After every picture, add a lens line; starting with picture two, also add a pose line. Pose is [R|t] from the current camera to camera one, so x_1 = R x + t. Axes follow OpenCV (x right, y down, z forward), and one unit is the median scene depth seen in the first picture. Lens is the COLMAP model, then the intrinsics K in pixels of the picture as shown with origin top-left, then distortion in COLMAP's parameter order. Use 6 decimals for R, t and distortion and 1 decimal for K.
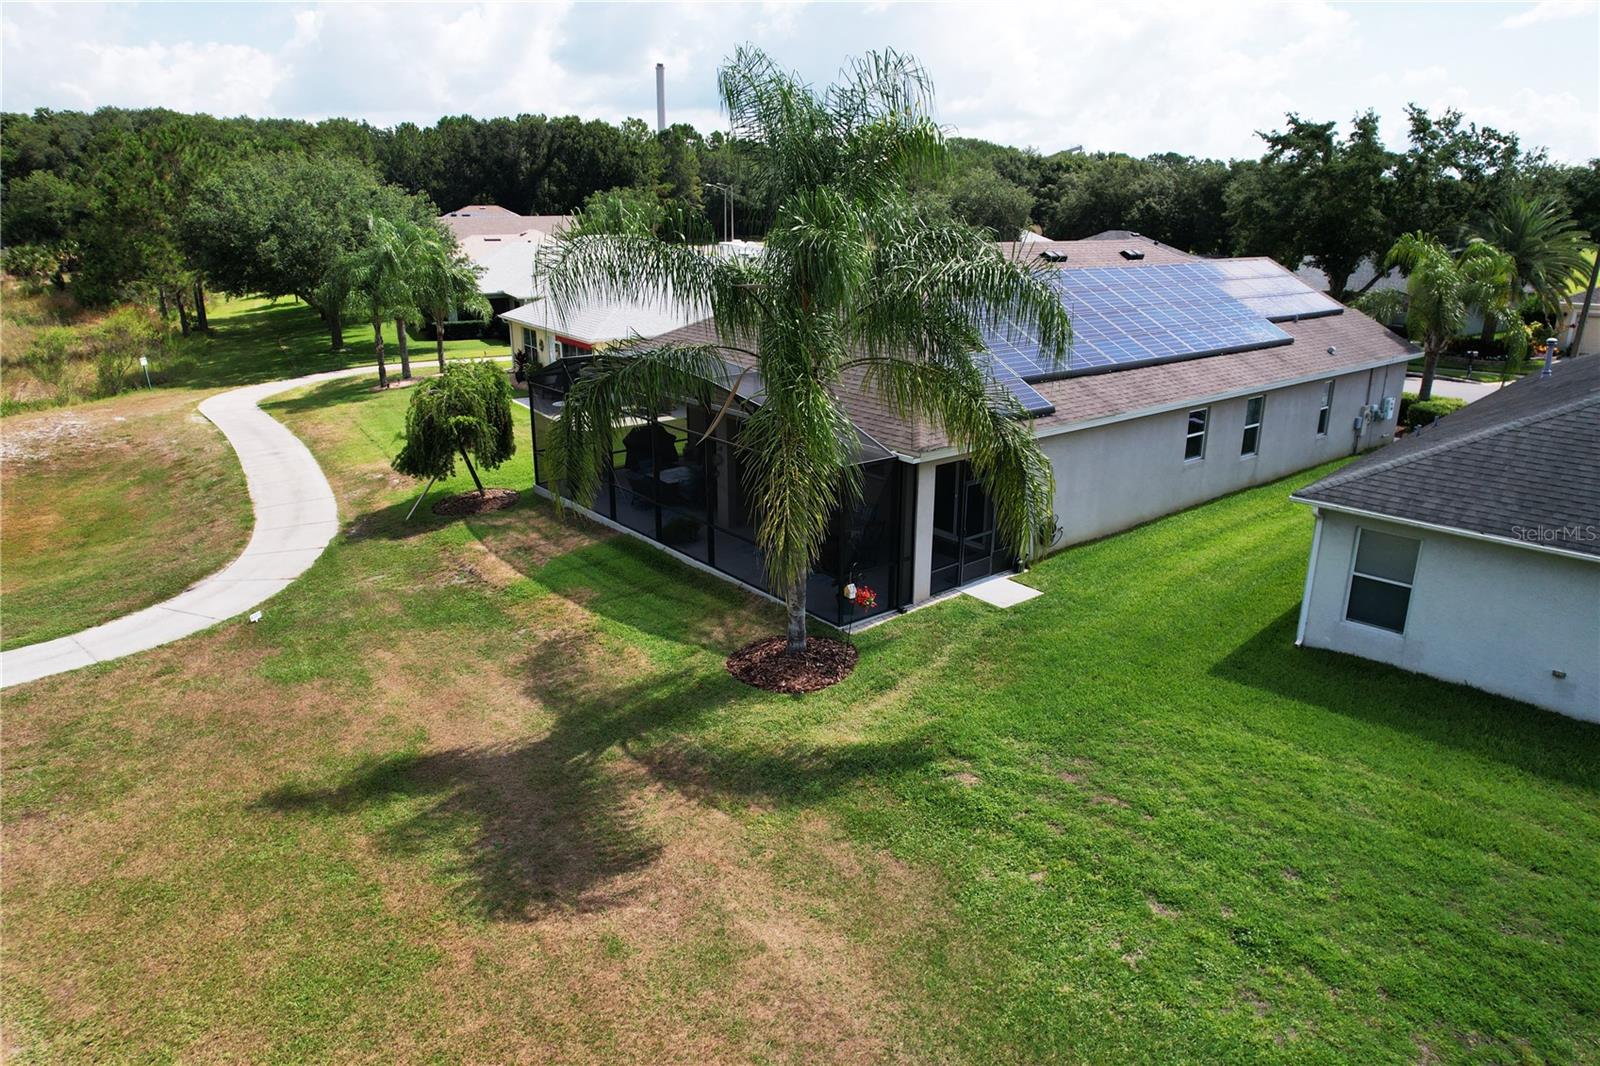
lens RADIAL K [[1020.8, 0, 799.7], [0, 1020.8, 518.4], [0, 0, 1]] dist [-0.081657, 0.074377]
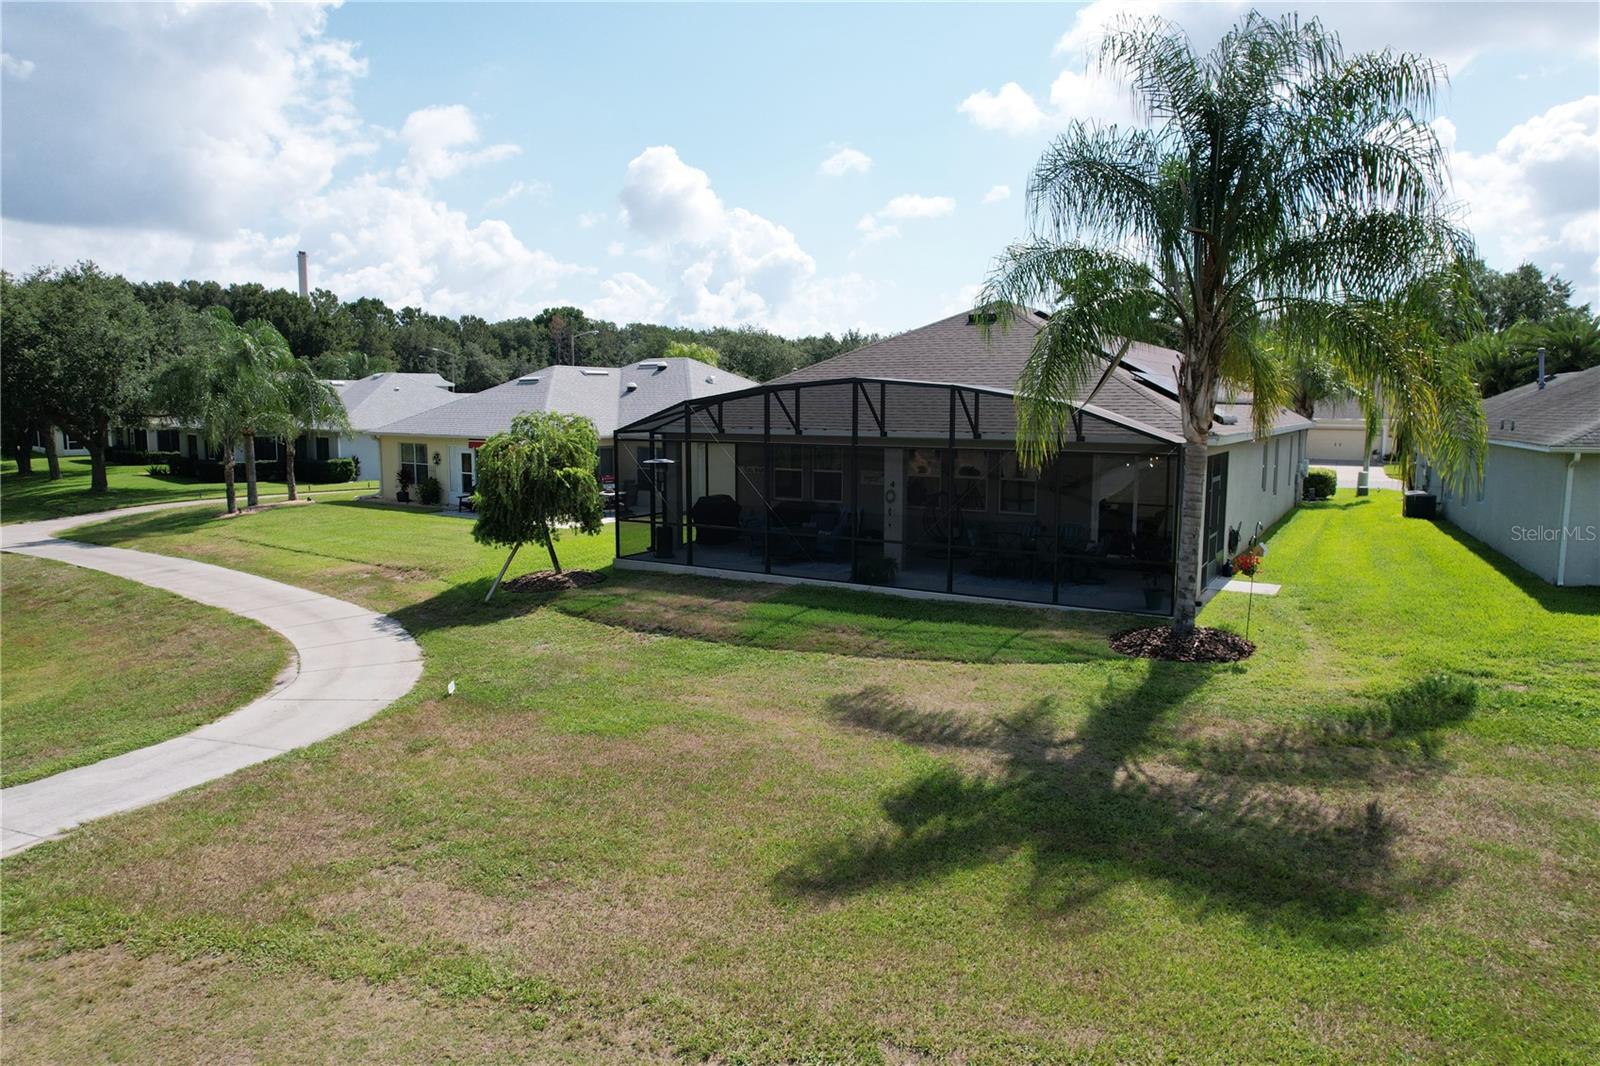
lens RADIAL K [[1020.8, 0, 799.7], [0, 1020.8, 518.4], [0, 0, 1]] dist [-0.081657, 0.074377]
pose [[0.941011, -0.039893, 0.336015, -0.484020], [0.101108, 0.980809, -0.166708, 0.111501], [-0.322916, 0.190848, 0.926986, 0.173166]]
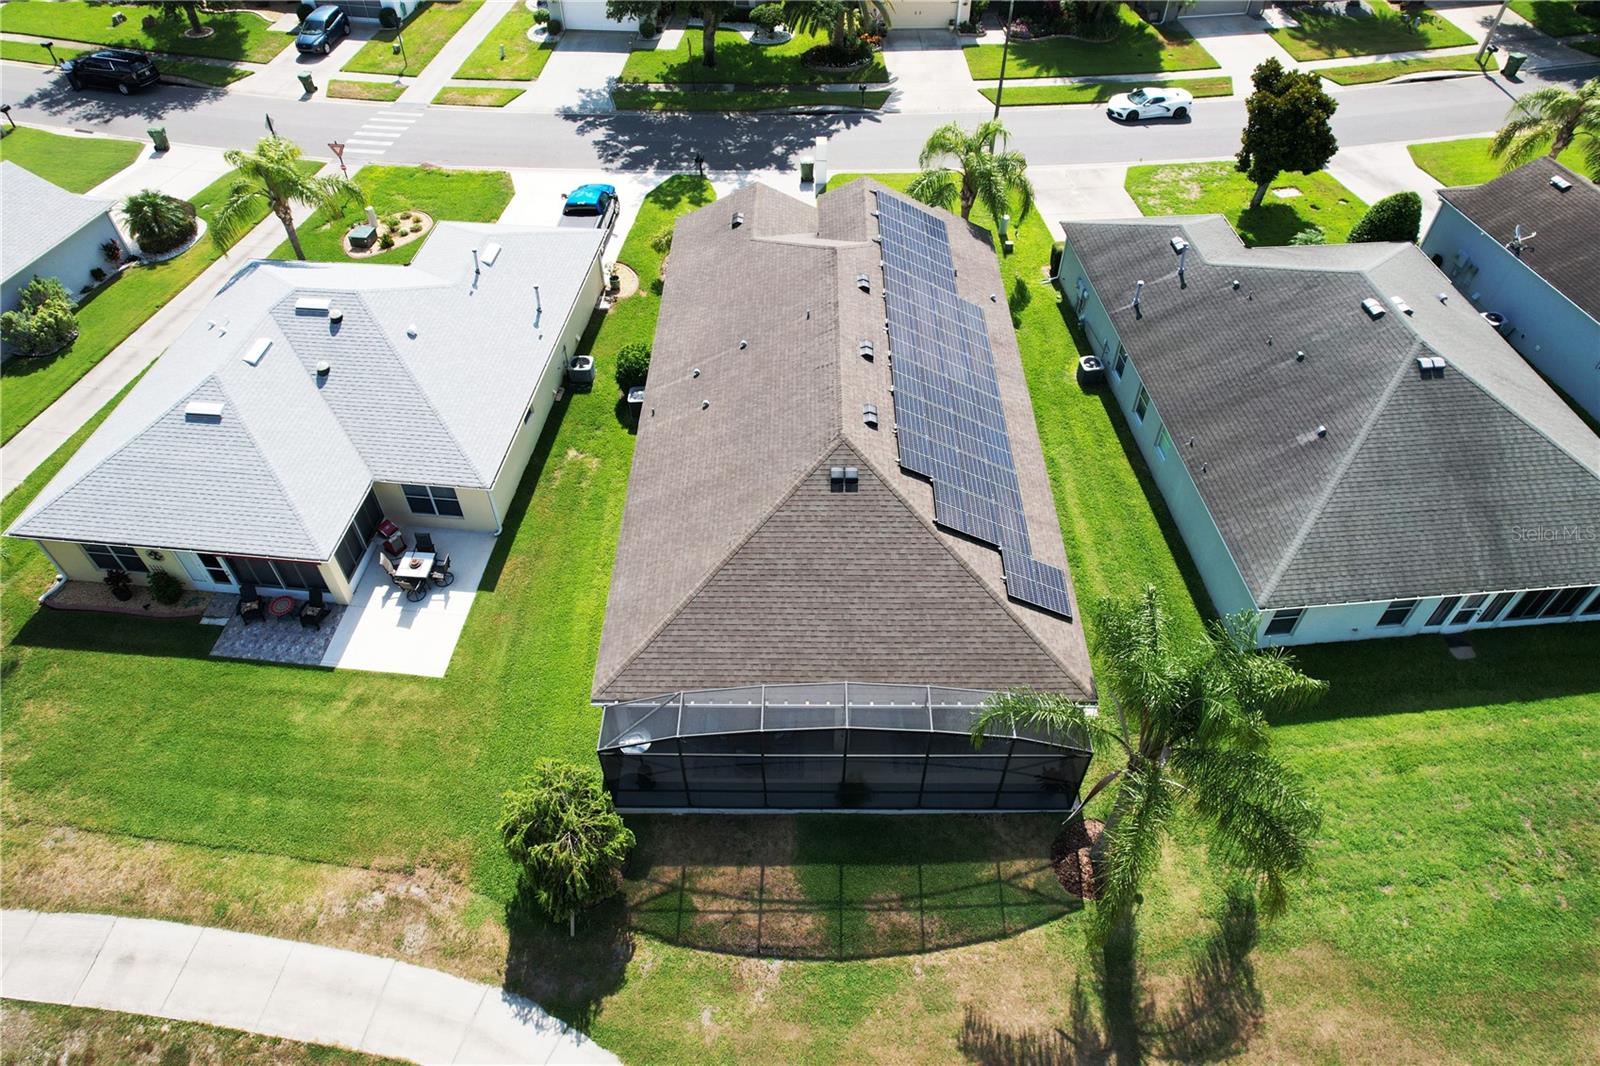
lens RADIAL K [[1017.9, 0, 801.9], [0, 1017.9, 527.4], [0, 0, 1]] dist [-0.080535, 0.072518]
pose [[0.639497, -0.561780, 0.524830, -0.613804], [0.229296, 0.790971, 0.567264, -0.936825], [-0.733803, -0.242422, 0.634638, 0.355537]]
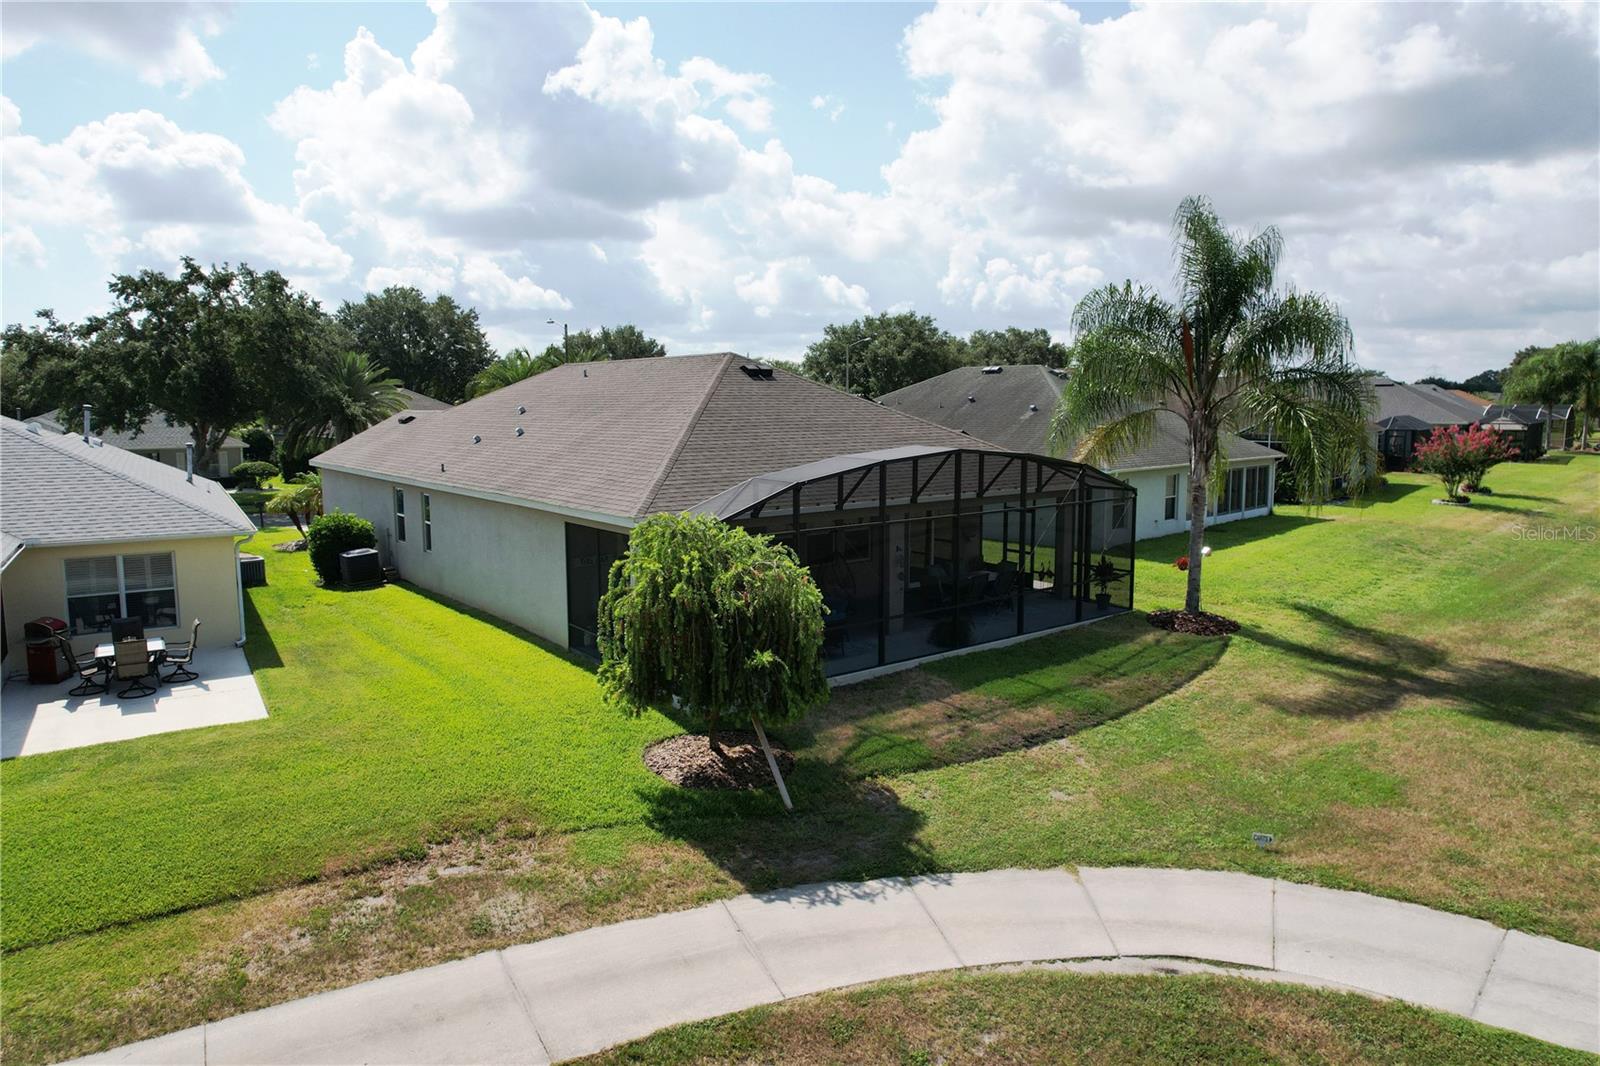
lens RADIAL K [[1017.9, 0, 801.9], [0, 1017.9, 527.4], [0, 0, 1]] dist [-0.080535, 0.072518]
pose [[0.016880, -0.128621, 0.991550, -1.034382], [0.298274, 0.947184, 0.117788, -0.230921], [-0.954331, 0.293766, 0.054353, 1.054569]]
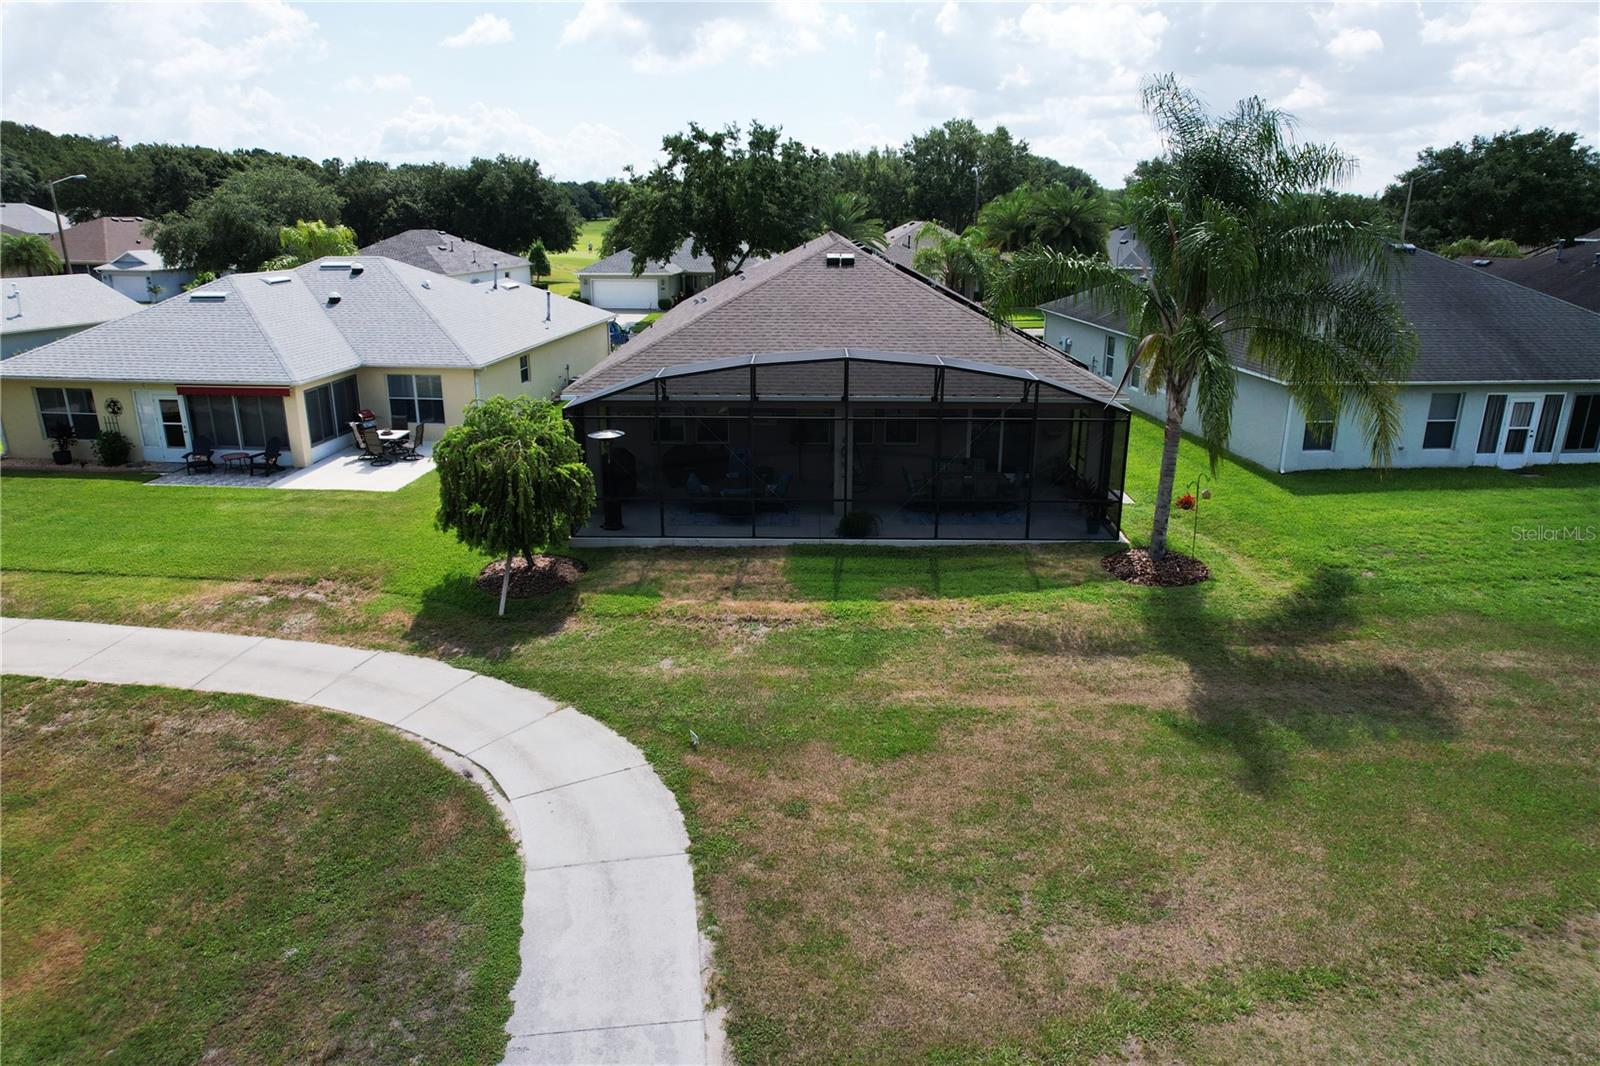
lens RADIAL K [[1017.9, 0, 801.9], [0, 1017.9, 527.4], [0, 0, 1]] dist [-0.080535, 0.072518]
pose [[0.638722, -0.234230, 0.732919, -0.903601], [0.226316, 0.967594, 0.112000, -0.111084], [-0.735401, 0.094334, 0.671033, 0.356806]]
